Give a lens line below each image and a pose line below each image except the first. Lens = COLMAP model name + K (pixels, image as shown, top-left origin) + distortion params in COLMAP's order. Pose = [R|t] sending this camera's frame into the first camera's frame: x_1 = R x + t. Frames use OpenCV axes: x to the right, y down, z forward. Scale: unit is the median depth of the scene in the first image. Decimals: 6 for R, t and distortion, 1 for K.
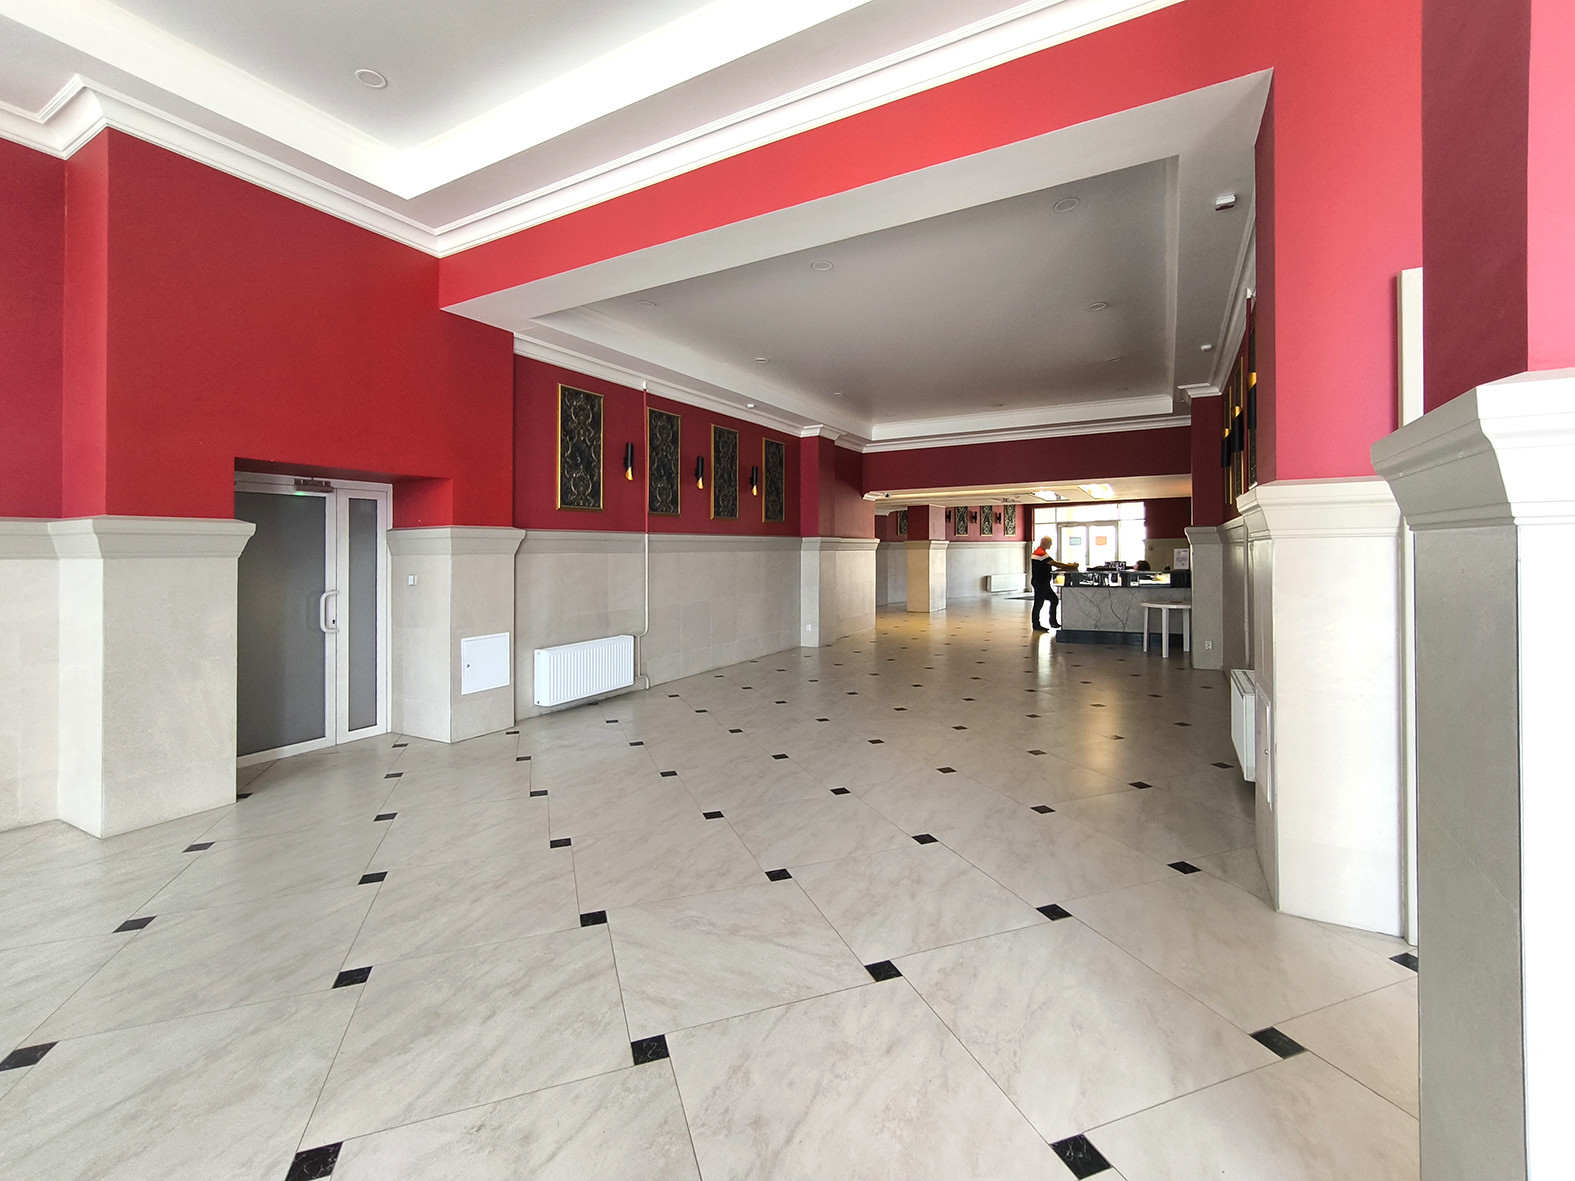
lens RADIAL K [[696.4, 0, 790.6], [0, 696.4, 550.8], [0, 0, 1]] dist [0.001018, 0.000560]
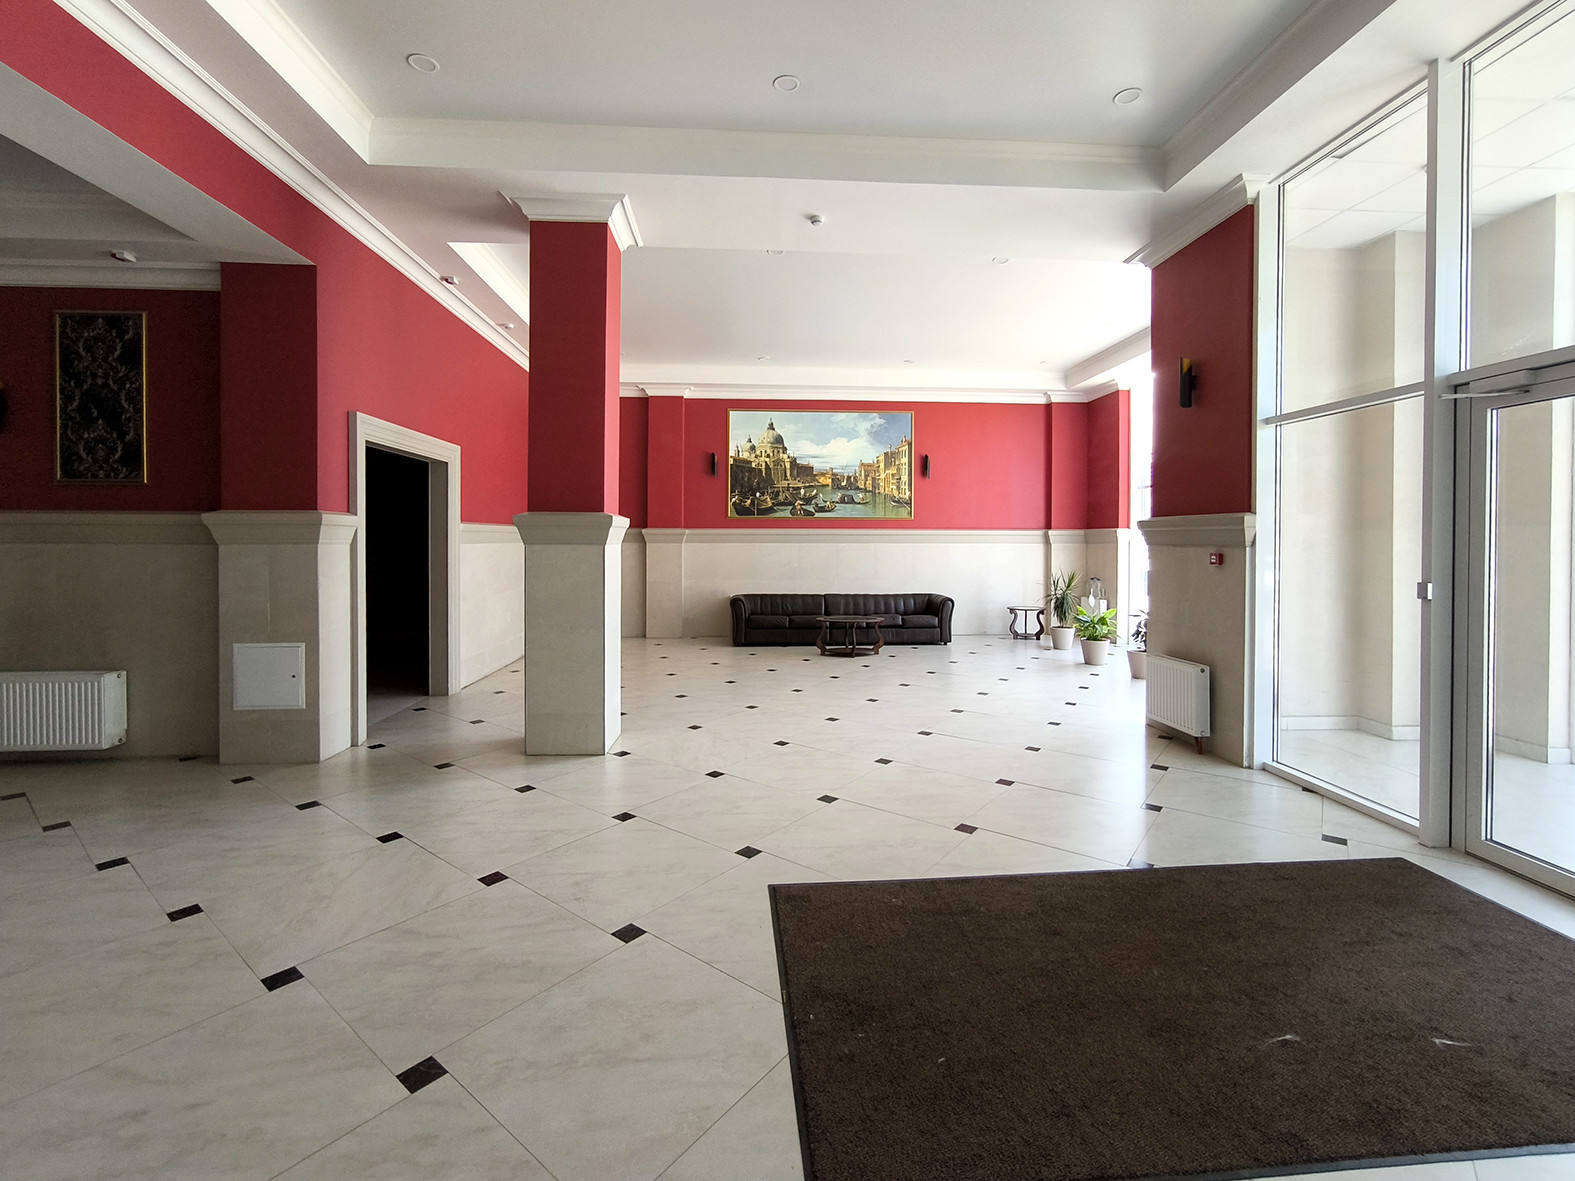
lens RADIAL K [[696.4, 0, 790.6], [0, 696.4, 550.8], [0, 0, 1]] dist [0.001018, 0.000560]
pose [[-0.544494, -0.002078, 0.838762, -1.627268], [-0.004000, 0.999992, -0.000119, -0.004645], [-0.838755, -0.003419, -0.544498, 1.140478]]
